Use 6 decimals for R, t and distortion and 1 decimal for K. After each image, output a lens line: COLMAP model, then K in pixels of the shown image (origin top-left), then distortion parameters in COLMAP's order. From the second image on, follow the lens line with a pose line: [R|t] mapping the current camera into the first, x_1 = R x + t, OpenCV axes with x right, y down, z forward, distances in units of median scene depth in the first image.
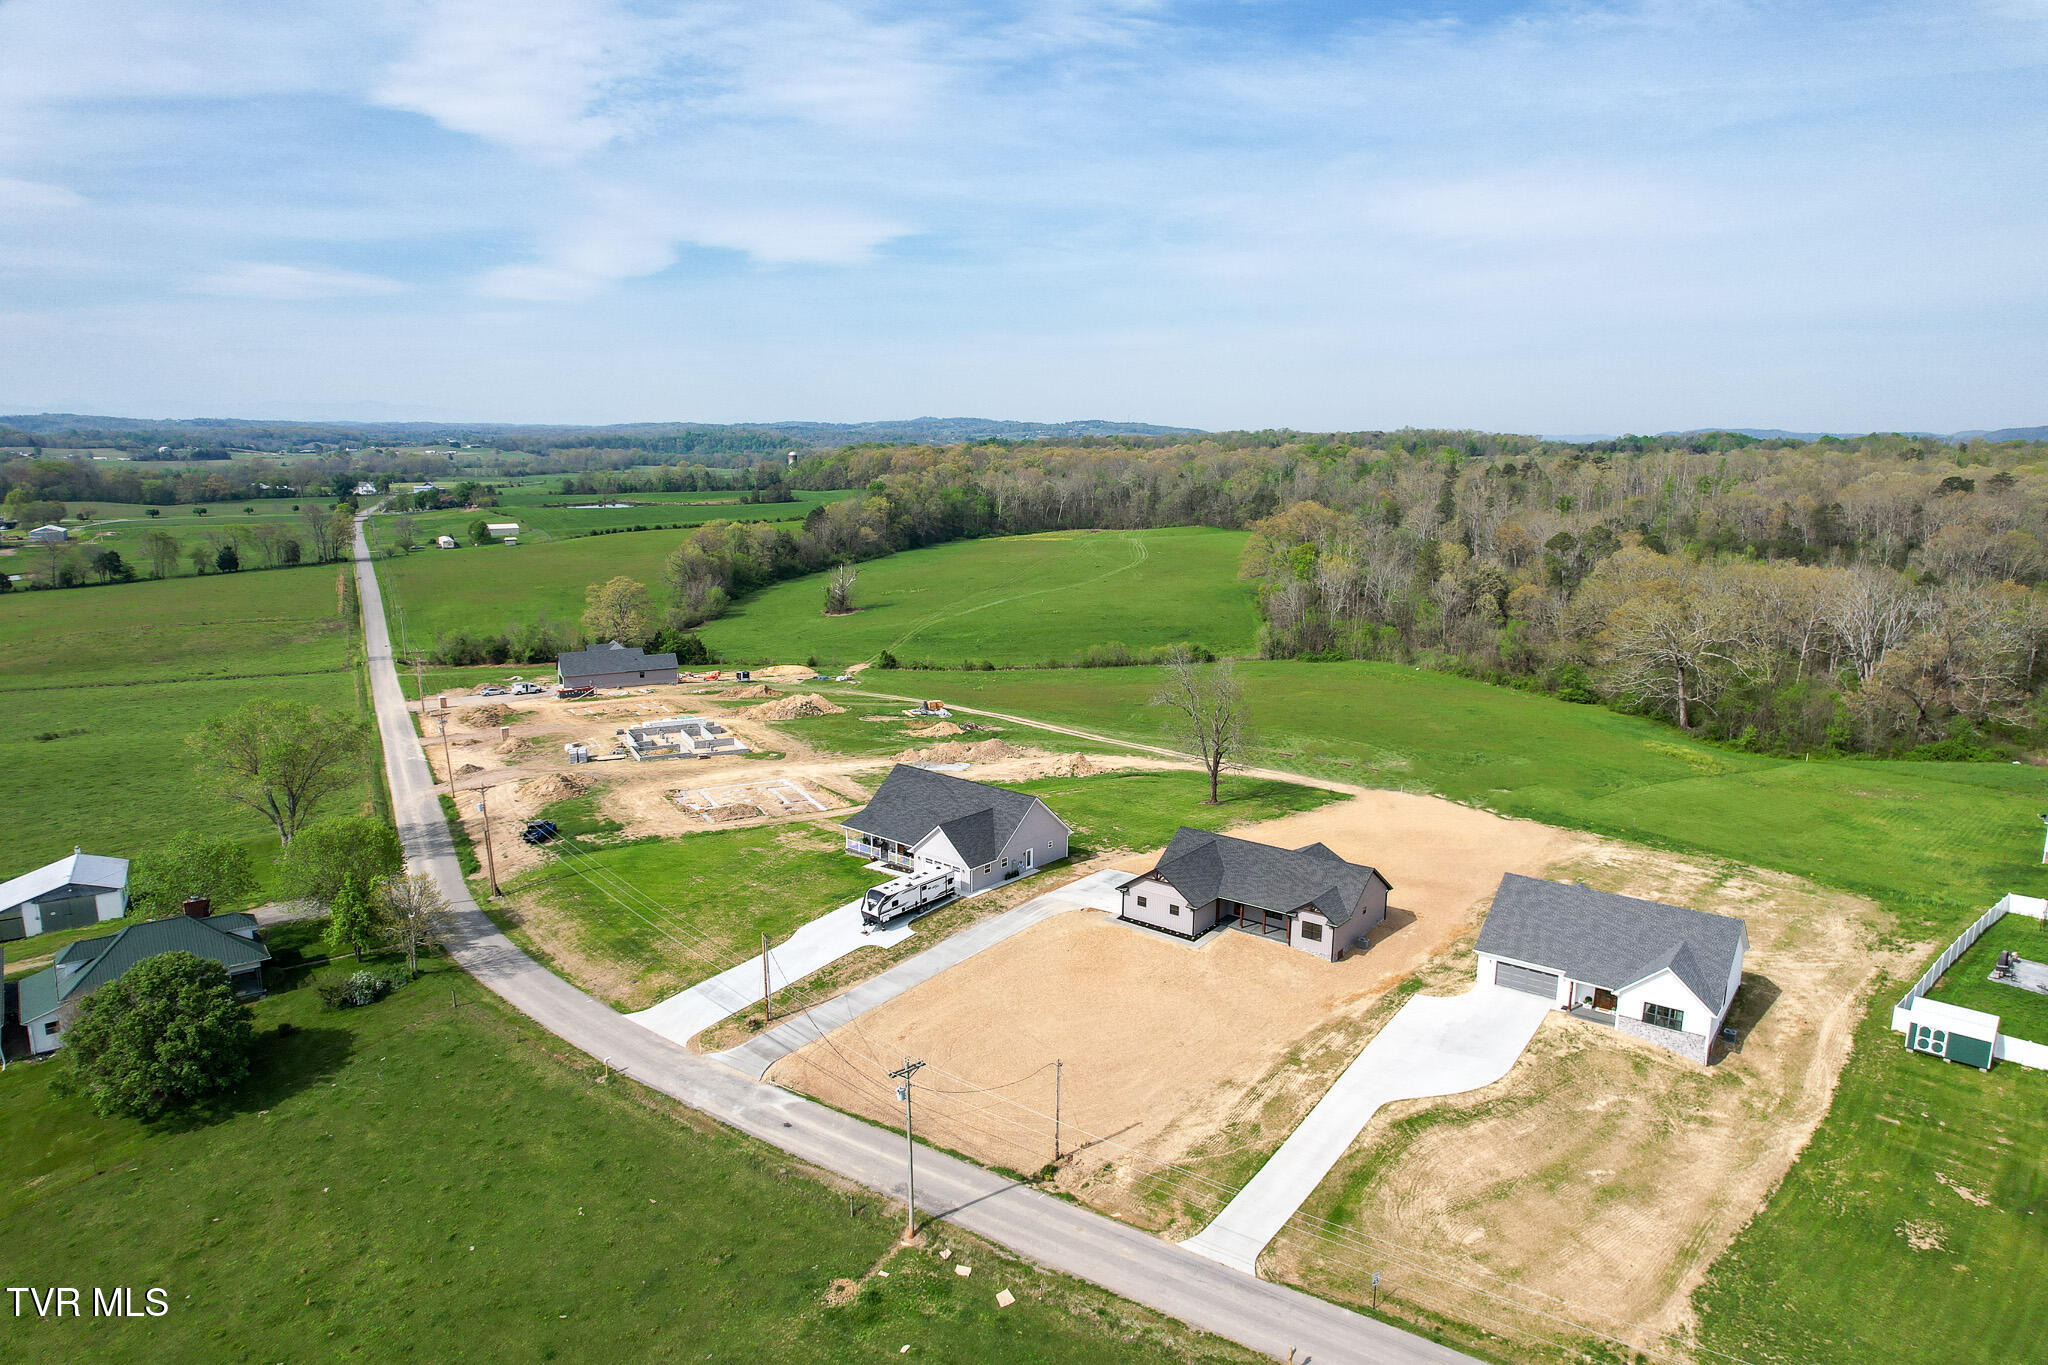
lens RADIAL K [[1303.9, 0, 1029.7], [0, 1303.9, 718.0], [0, 0, 1]] dist [-0.066866, 0.054028]
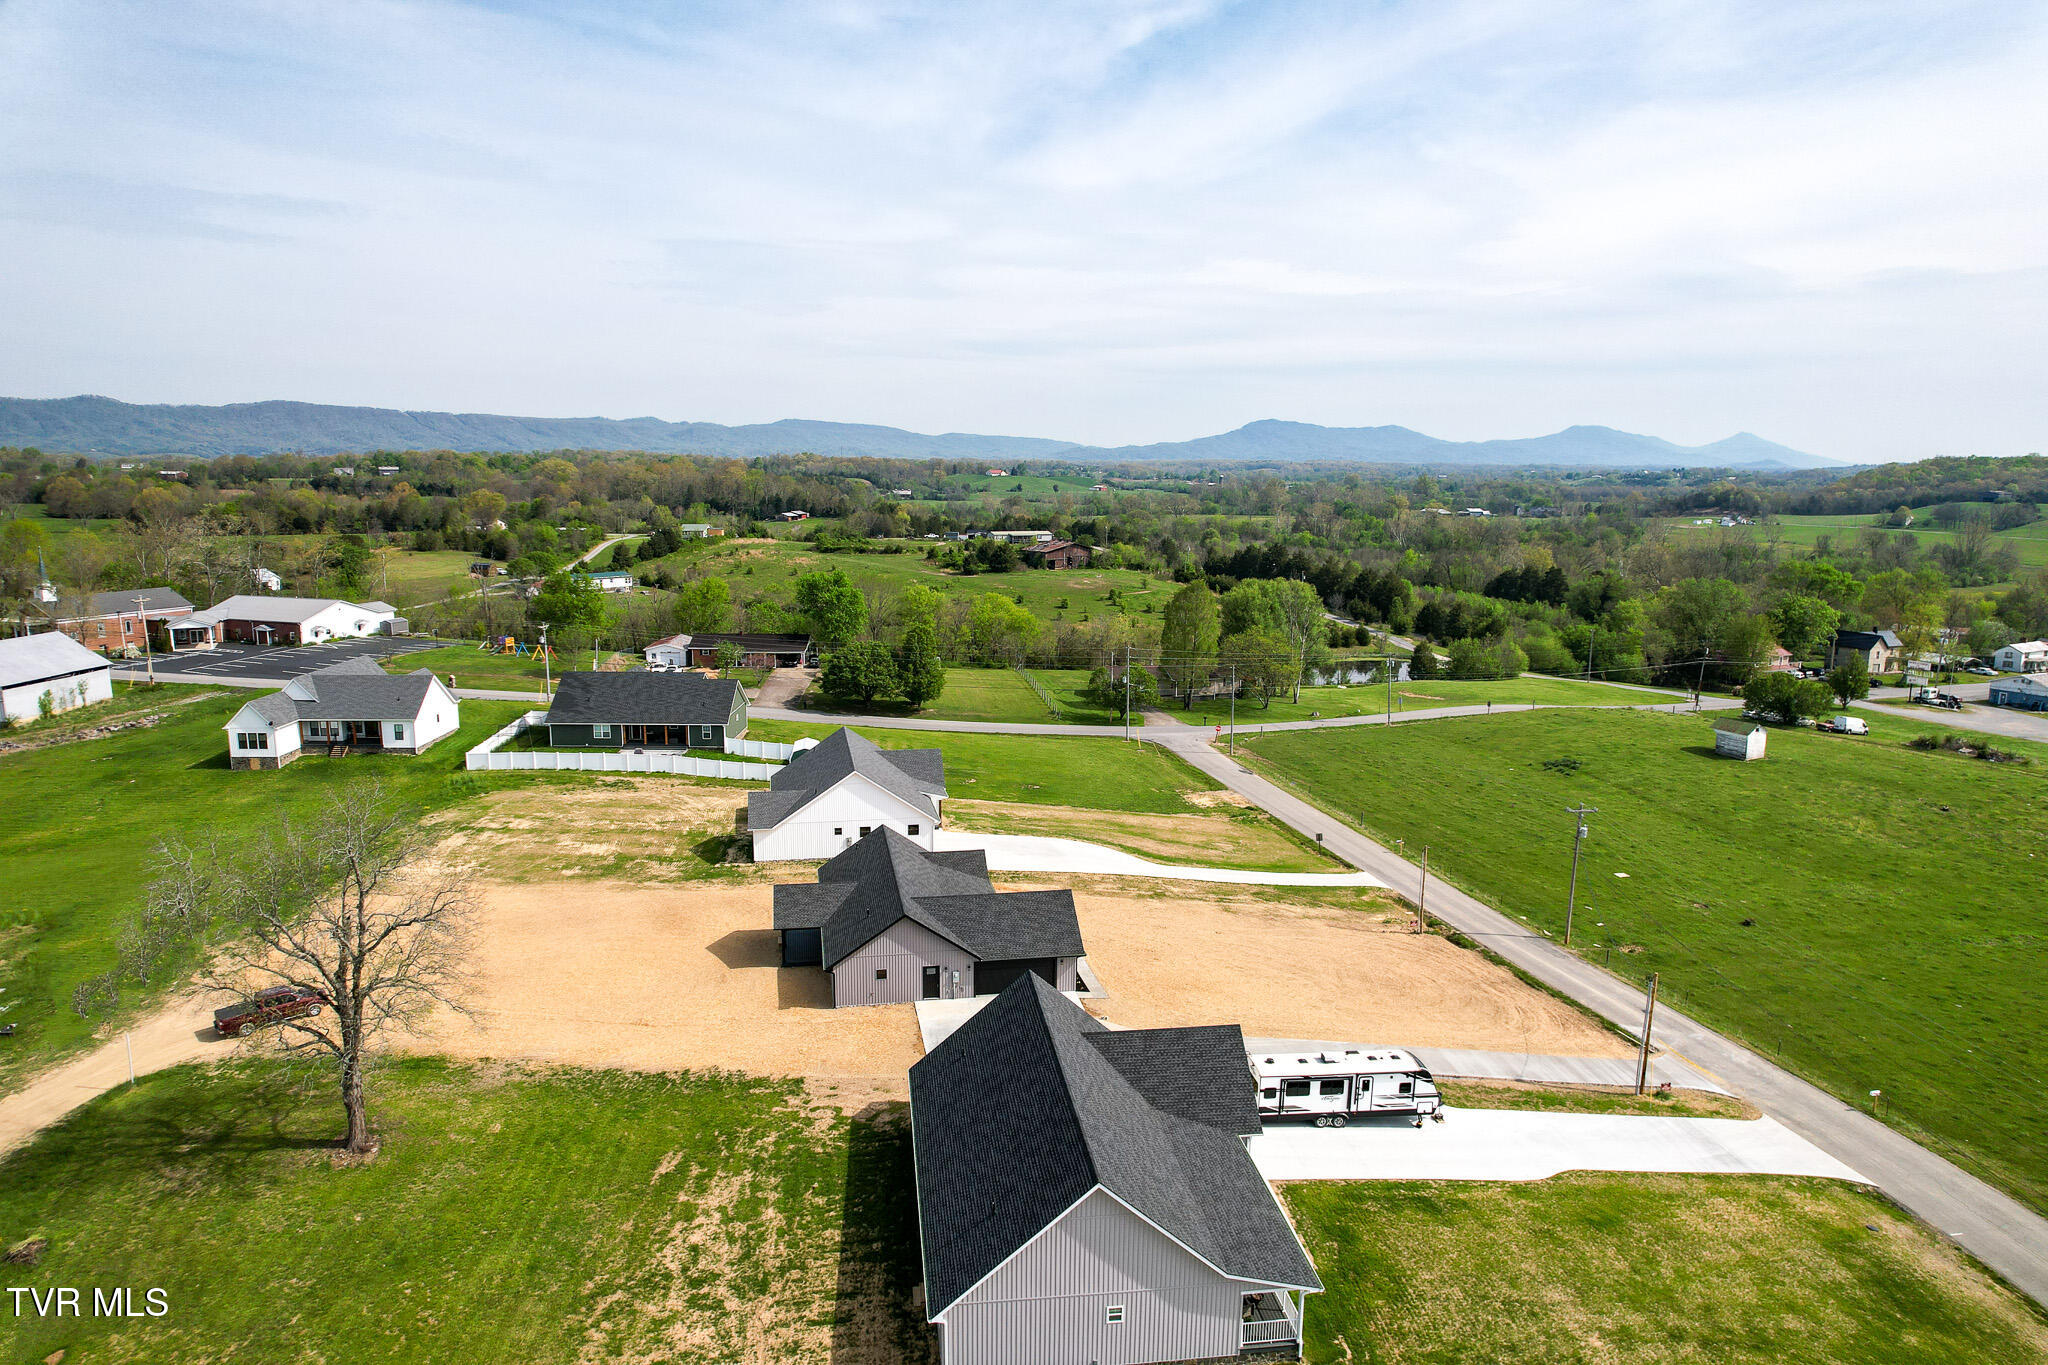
lens RADIAL K [[1308.2, 0, 1033.5], [0, 1308.2, 700.1], [0, 0, 1]] dist [-0.069313, 0.061776]
pose [[-0.739907, -0.137214, 0.658566, -0.383664], [0.131288, 0.930698, 0.341417, -0.255903], [-0.659773, 0.339079, -0.670615, 1.586245]]
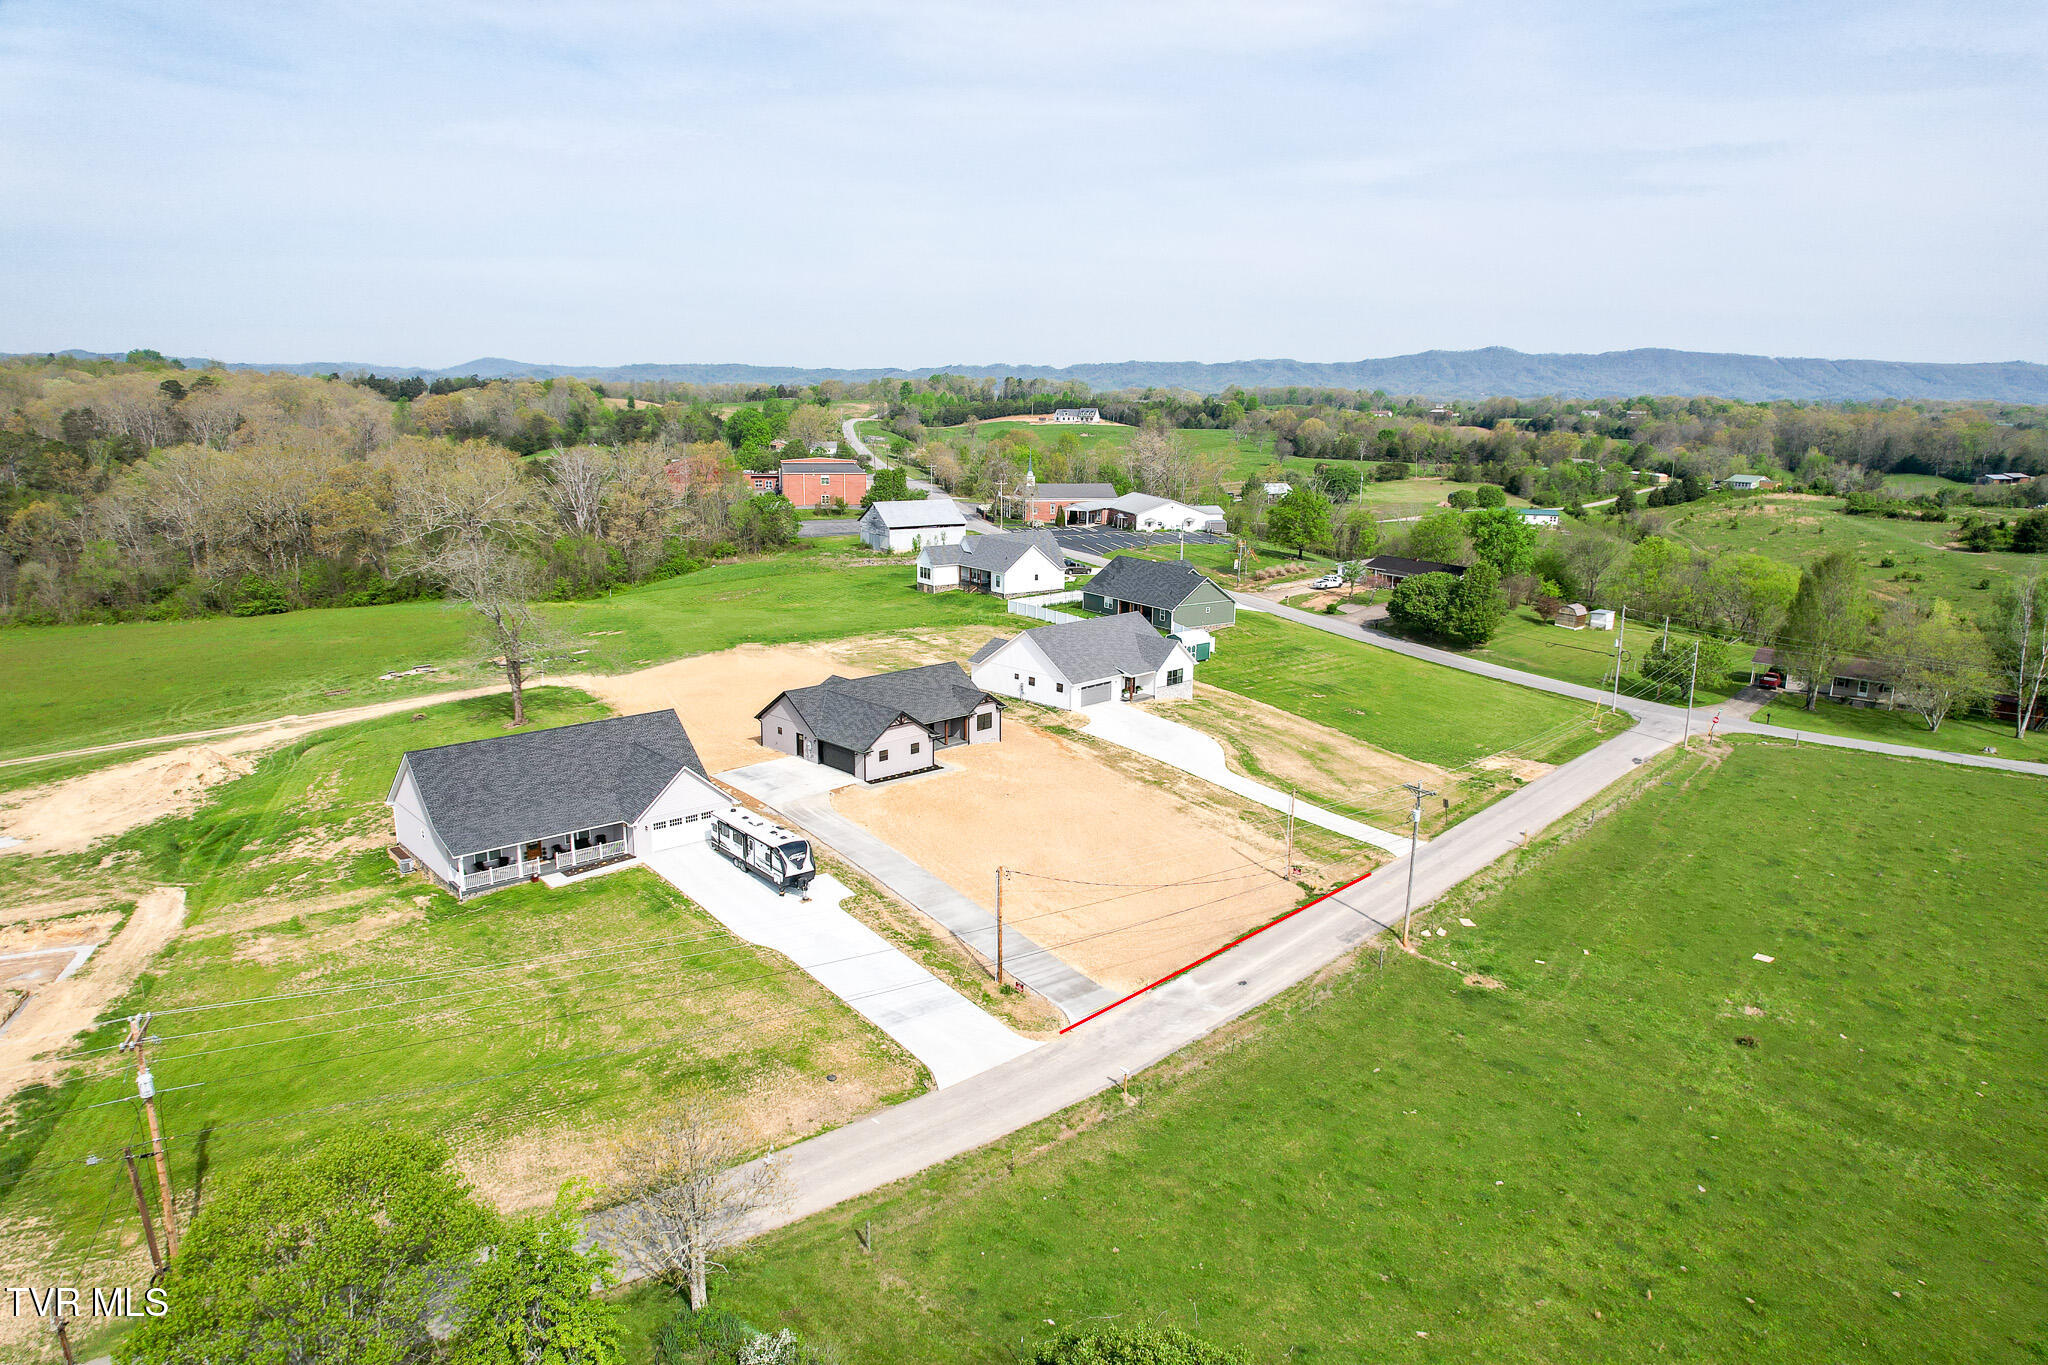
lens RADIAL K [[1308.2, 0, 1033.5], [0, 1308.2, 700.1], [0, 0, 1]] dist [-0.069313, 0.061776]
pose [[0.134856, -0.236263, 0.962286, -0.863725], [0.202451, 0.957240, 0.206652, -0.074423], [-0.969963, 0.166947, 0.176921, 0.796353]]
